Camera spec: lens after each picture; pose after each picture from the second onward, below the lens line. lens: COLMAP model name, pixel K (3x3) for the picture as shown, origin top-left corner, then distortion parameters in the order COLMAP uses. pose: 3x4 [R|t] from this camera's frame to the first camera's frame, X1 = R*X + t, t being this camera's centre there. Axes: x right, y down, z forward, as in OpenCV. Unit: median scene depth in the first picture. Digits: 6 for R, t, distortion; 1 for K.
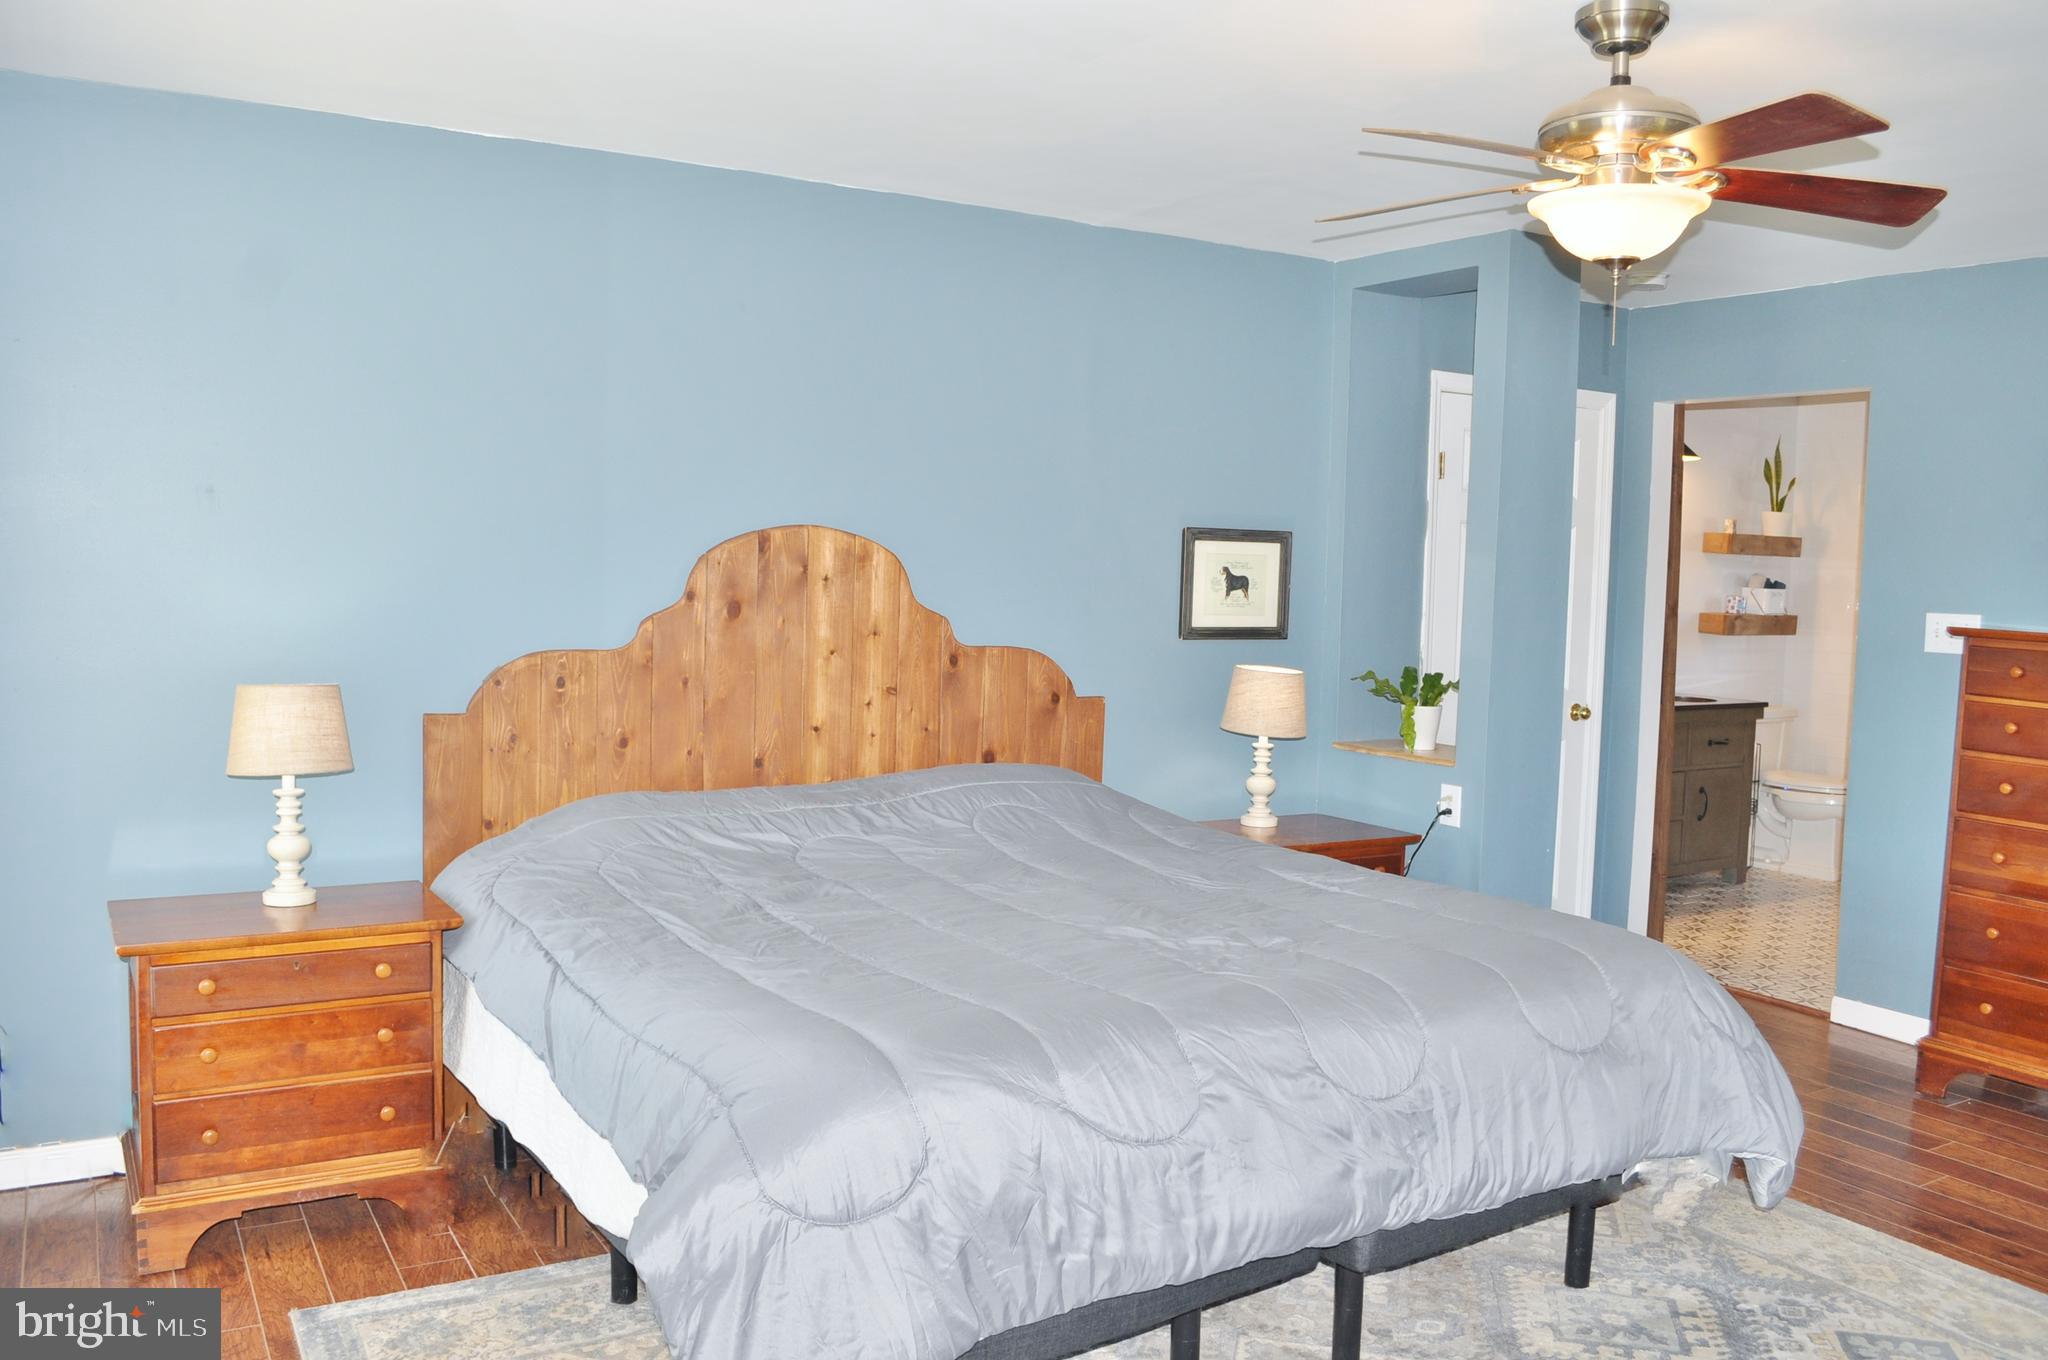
lens RADIAL K [[1609.4, 0, 1024.0], [0, 1609.4, 680.0], [0, 0, 1]] dist [-0.084293, 0.010796]
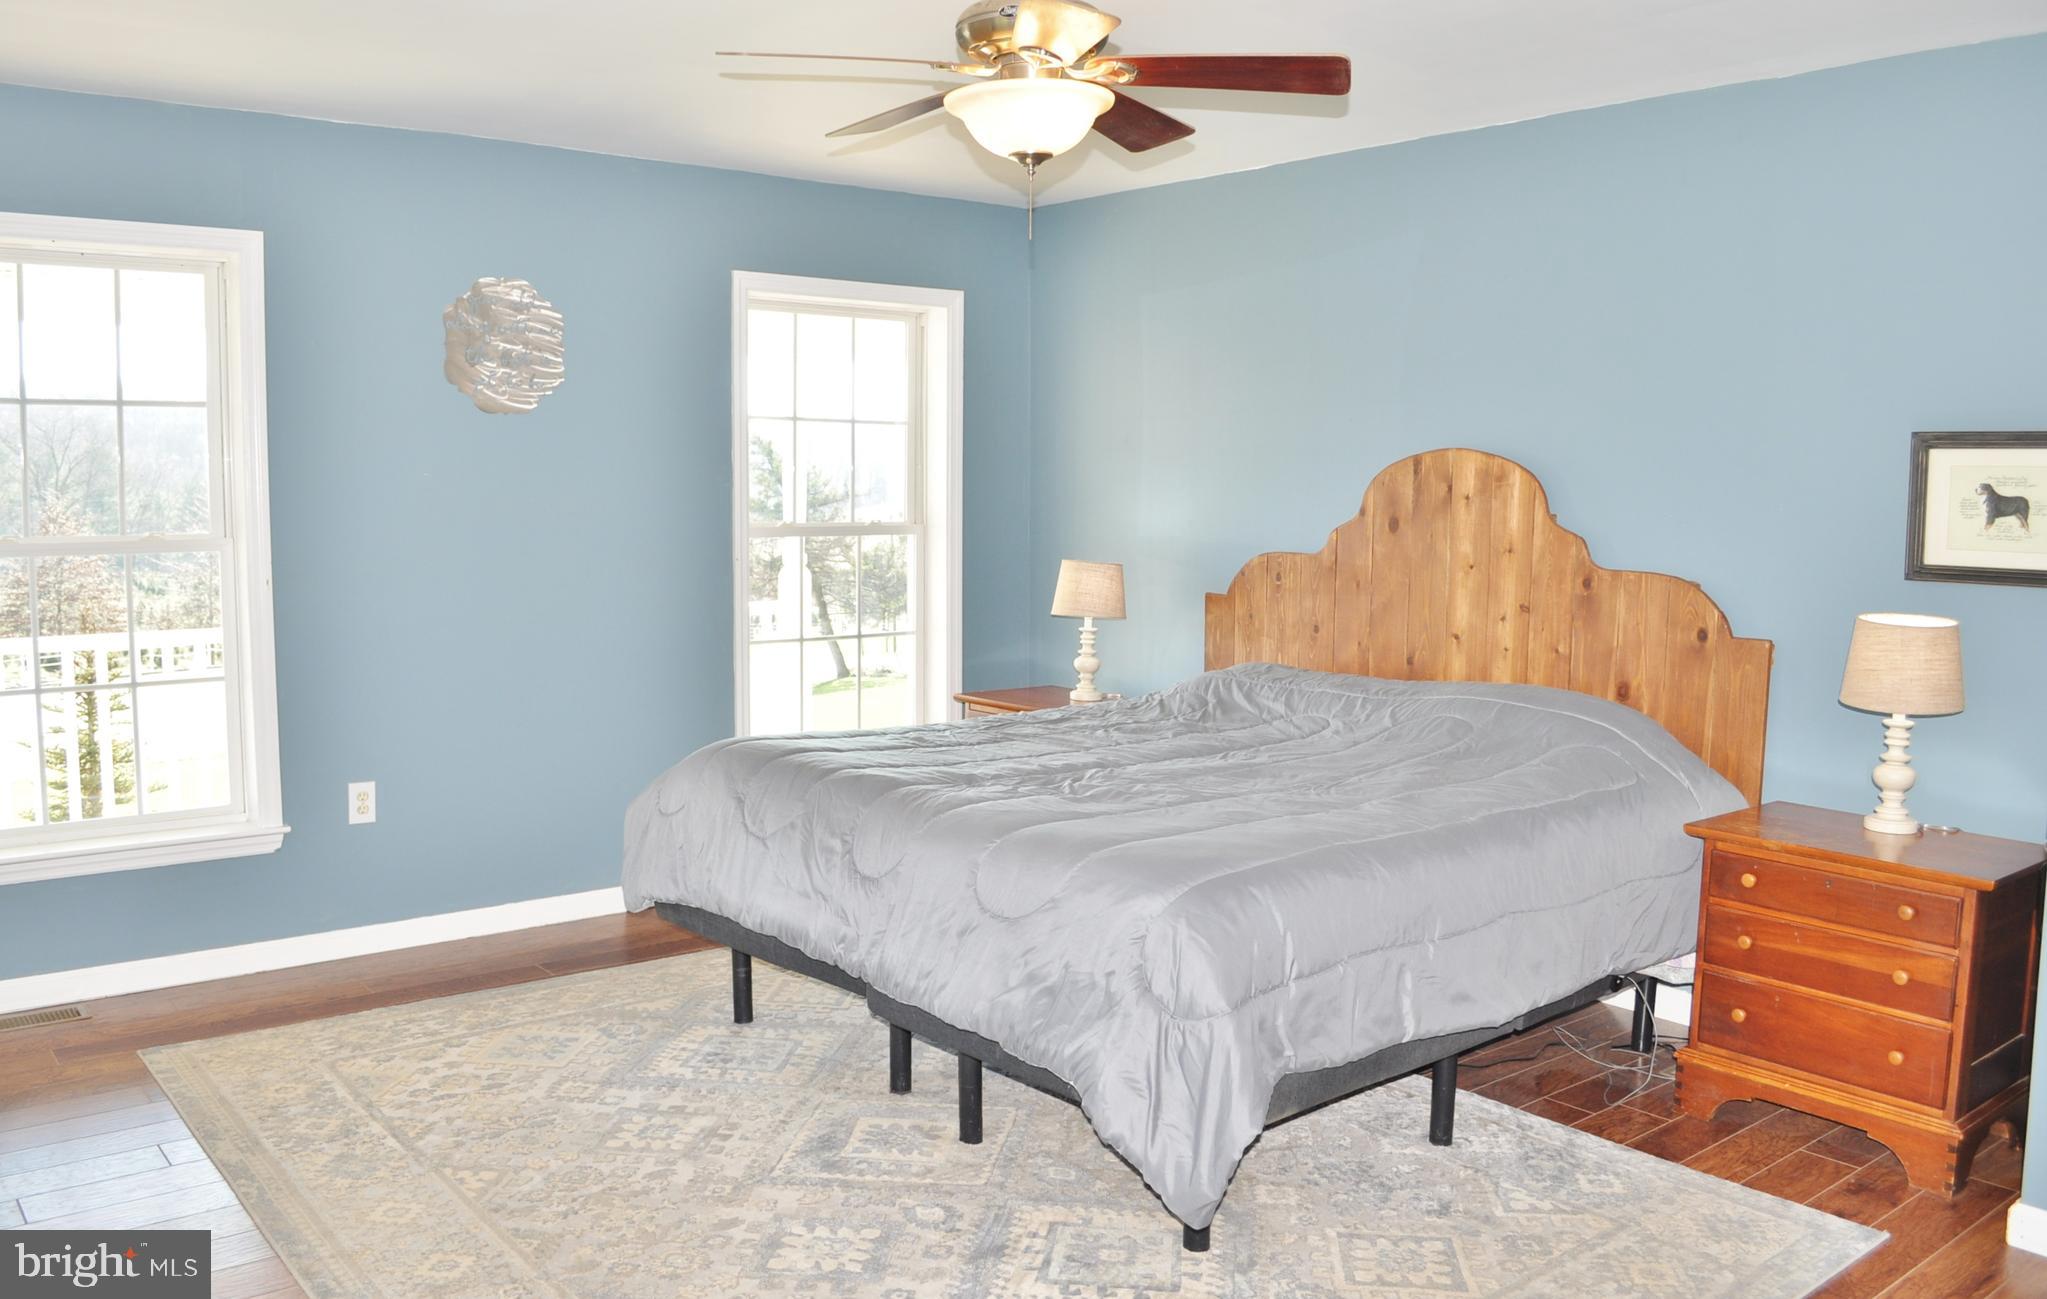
lens RADIAL K [[1663.1, 0, 1023.5], [0, 1663.1, 649.5], [0, 0, 1]] dist [-0.074983, -0.003099]
pose [[0.133598, 0.081282, -0.987697, 0.916140], [-0.073285, 0.994712, 0.071947, -0.019433], [0.988322, 0.062771, 0.138848, 0.546697]]
